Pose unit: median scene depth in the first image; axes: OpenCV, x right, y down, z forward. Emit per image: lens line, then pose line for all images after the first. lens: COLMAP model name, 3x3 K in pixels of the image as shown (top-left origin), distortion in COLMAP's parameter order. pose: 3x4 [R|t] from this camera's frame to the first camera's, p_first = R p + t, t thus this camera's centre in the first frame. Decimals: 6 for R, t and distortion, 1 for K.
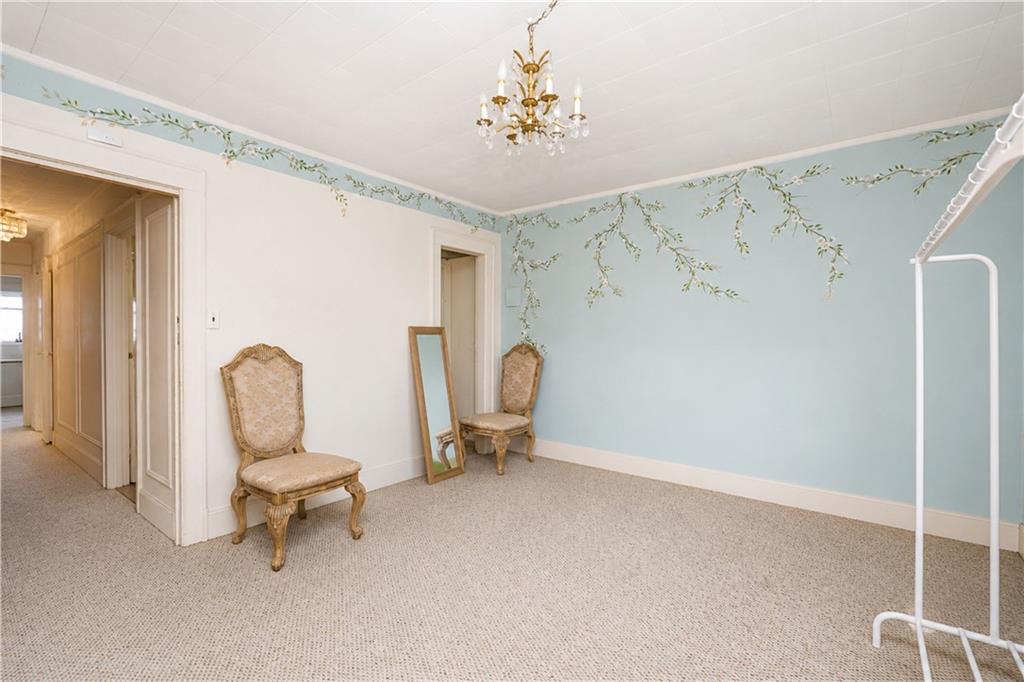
lens RADIAL K [[466.7, 0, 512.0], [0, 466.7, 341.0], [0, 0, 1]] dist [0.000179, 0.000029]
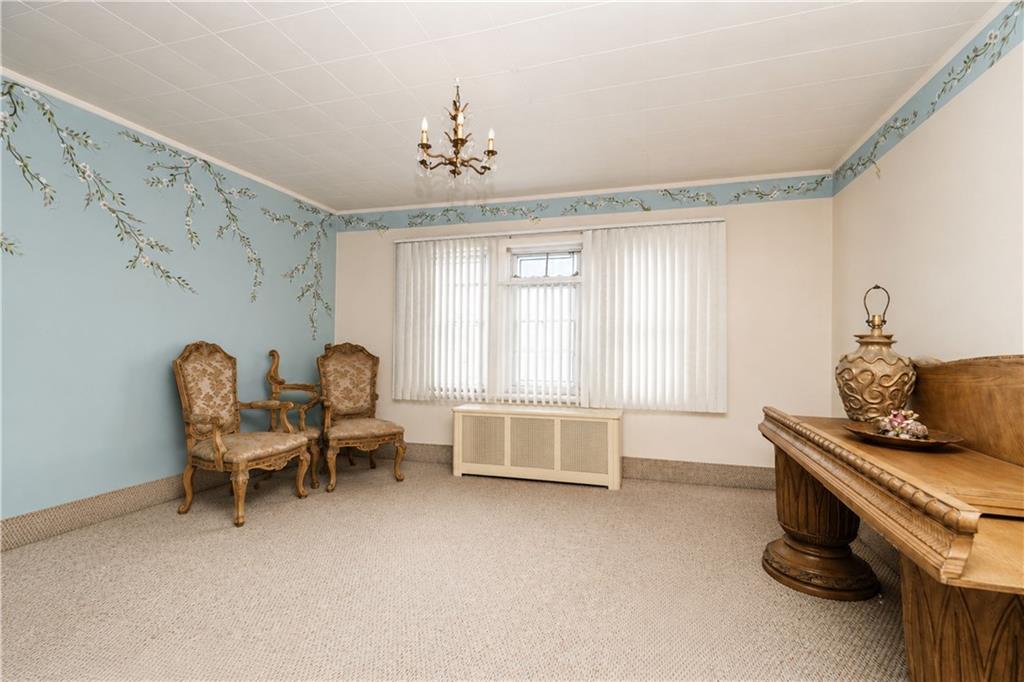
lens RADIAL K [[466.7, 0, 512.0], [0, 466.7, 341.0], [0, 0, 1]] dist [0.000179, 0.000029]
pose [[-0.349927, 0.007424, 0.936748, -0.627204], [0.000058, 0.999969, -0.007903, 0.024194], [-0.936777, -0.002711, -0.349916, 0.691051]]
